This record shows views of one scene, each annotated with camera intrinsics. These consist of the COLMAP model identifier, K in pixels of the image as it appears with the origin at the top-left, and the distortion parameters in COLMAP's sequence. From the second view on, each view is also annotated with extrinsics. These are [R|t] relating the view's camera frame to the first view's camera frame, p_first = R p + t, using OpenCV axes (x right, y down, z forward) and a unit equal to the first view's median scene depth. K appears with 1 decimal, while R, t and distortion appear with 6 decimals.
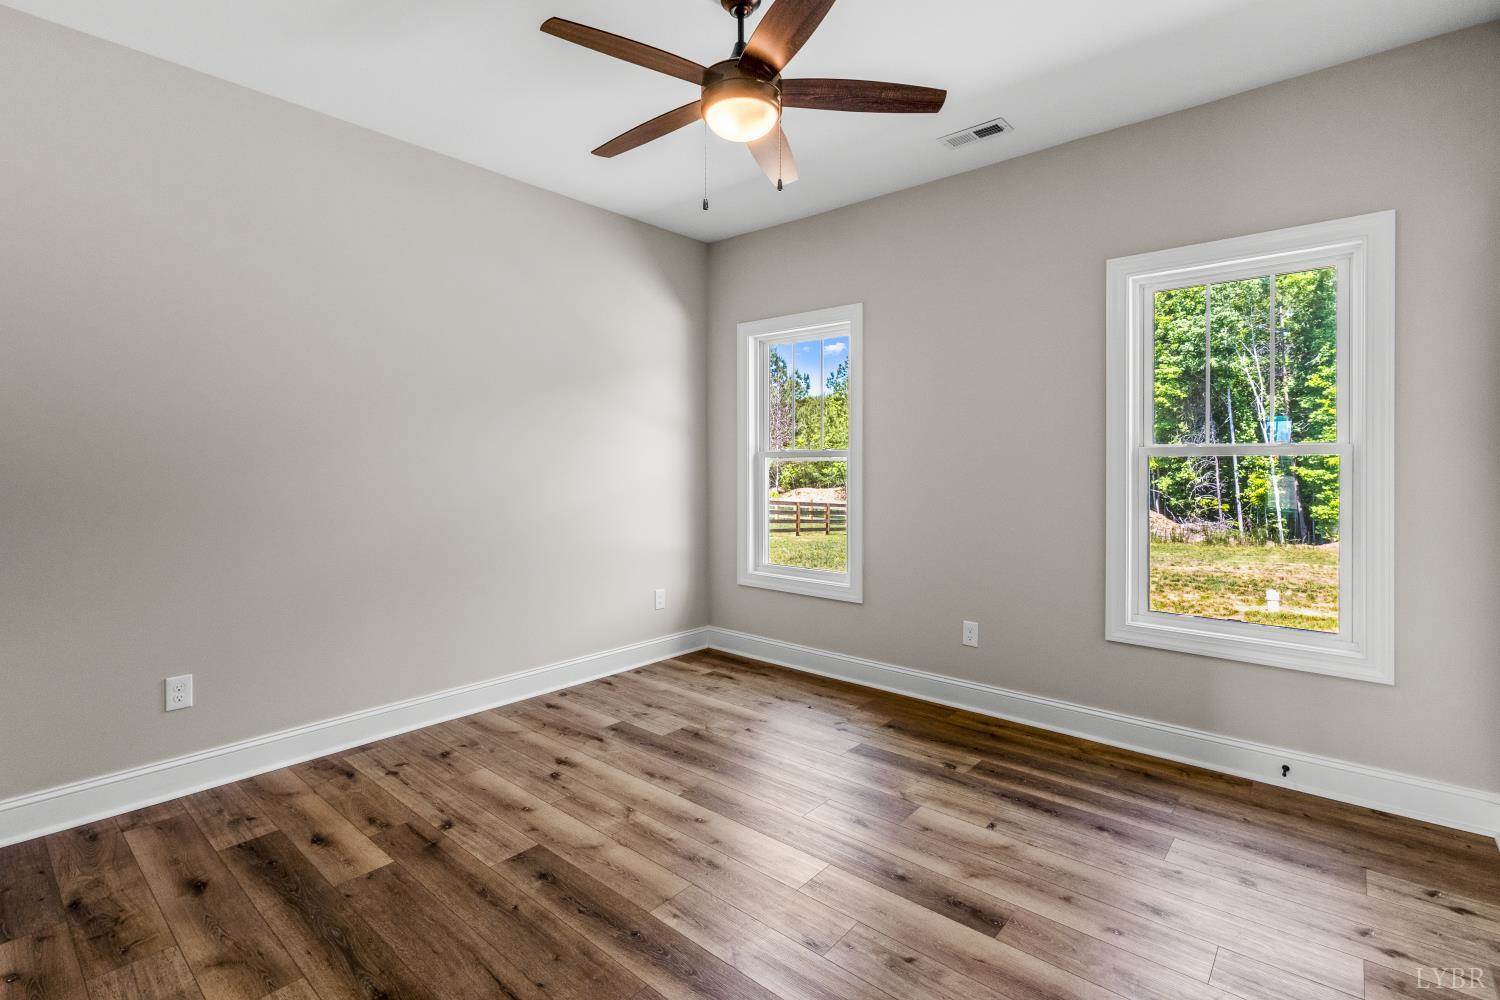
lens RADIAL K [[696.5, 0, 756.8], [0, 696.5, 462.4], [0, 0, 1]] dist [-0.001745, 0.002966]
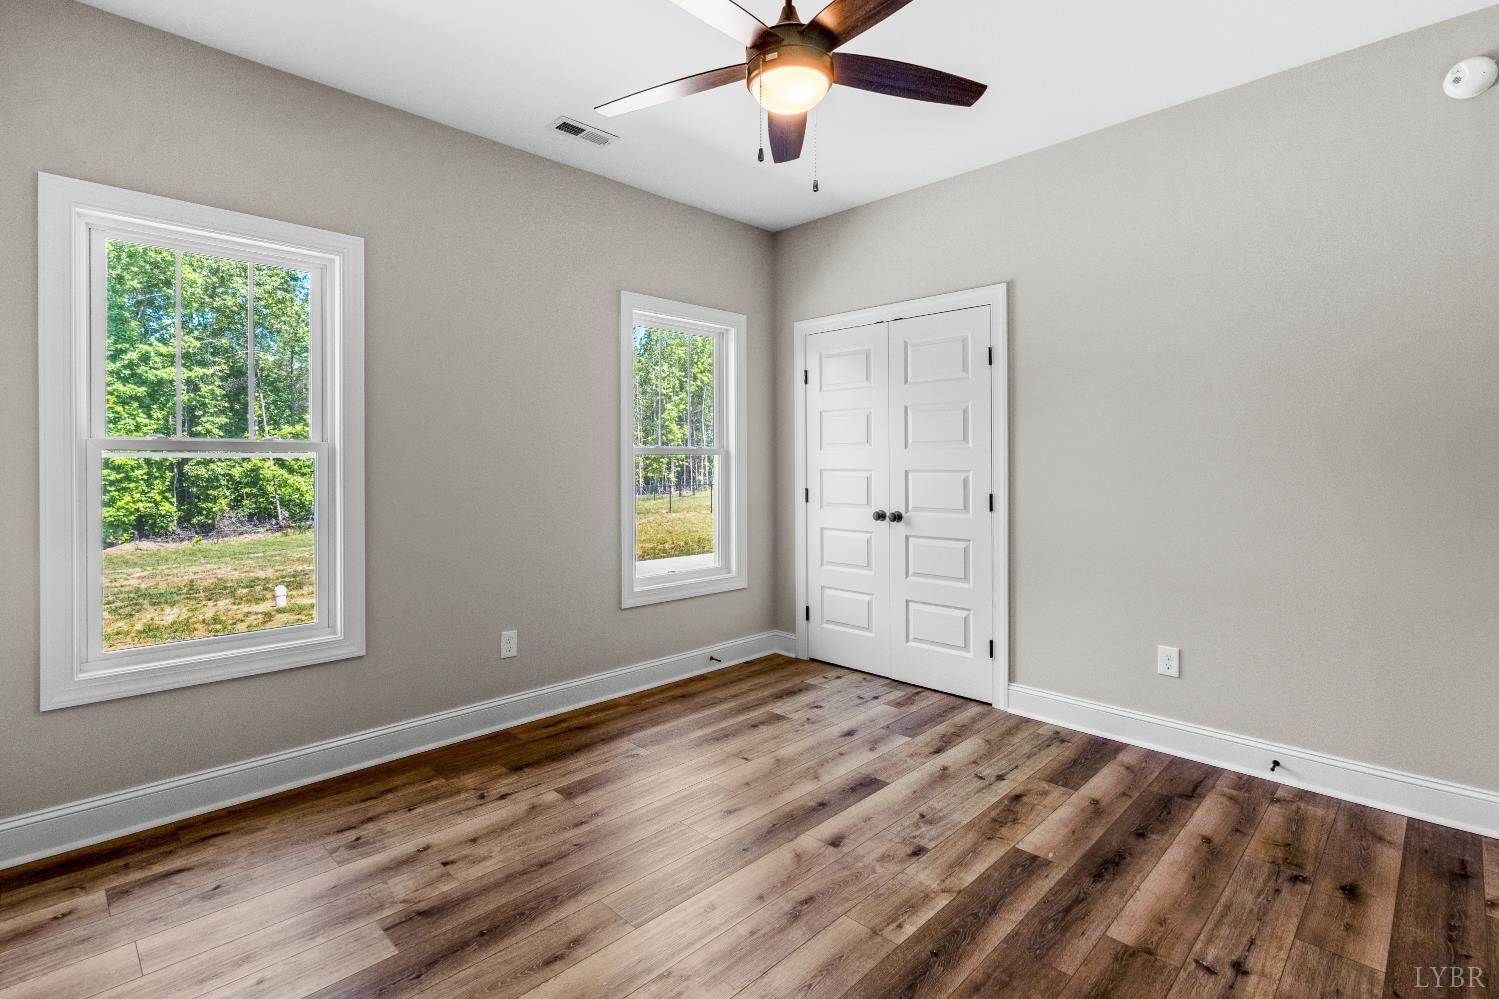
lens RADIAL K [[696.0, 0, 737.7], [0, 696.0, 465.2], [0, 0, 1]] dist [-0.001745, 0.002966]
pose [[0.090594, -0.002425, 0.995885, -0.642977], [-0.001901, 0.999995, 0.002608, 0.003465], [-0.995886, -0.002129, 0.090589, 0.663936]]
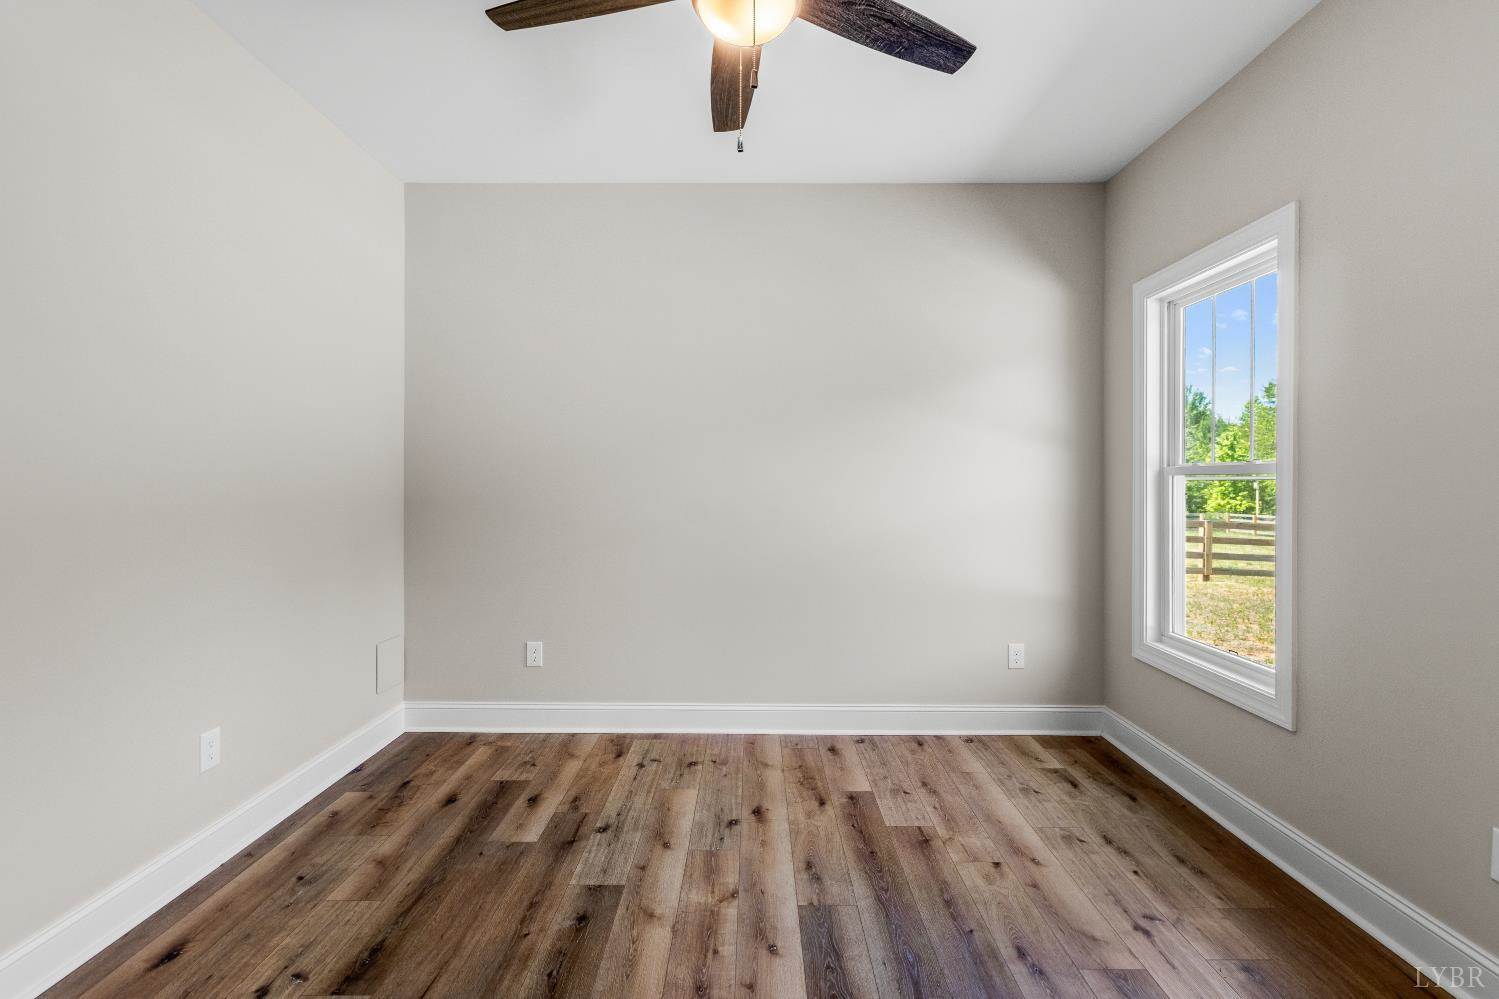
lens RADIAL K [[696.0, 0, 756.6], [0, 696.0, 482.5], [0, 0, 1]] dist [-0.001745, 0.002966]
pose [[0.646550, 0.000654, -0.762872, 0.363308], [-0.000269, 1.000000, 0.000629, -0.000052], [0.762872, -0.000201, 0.646550, 0.363376]]
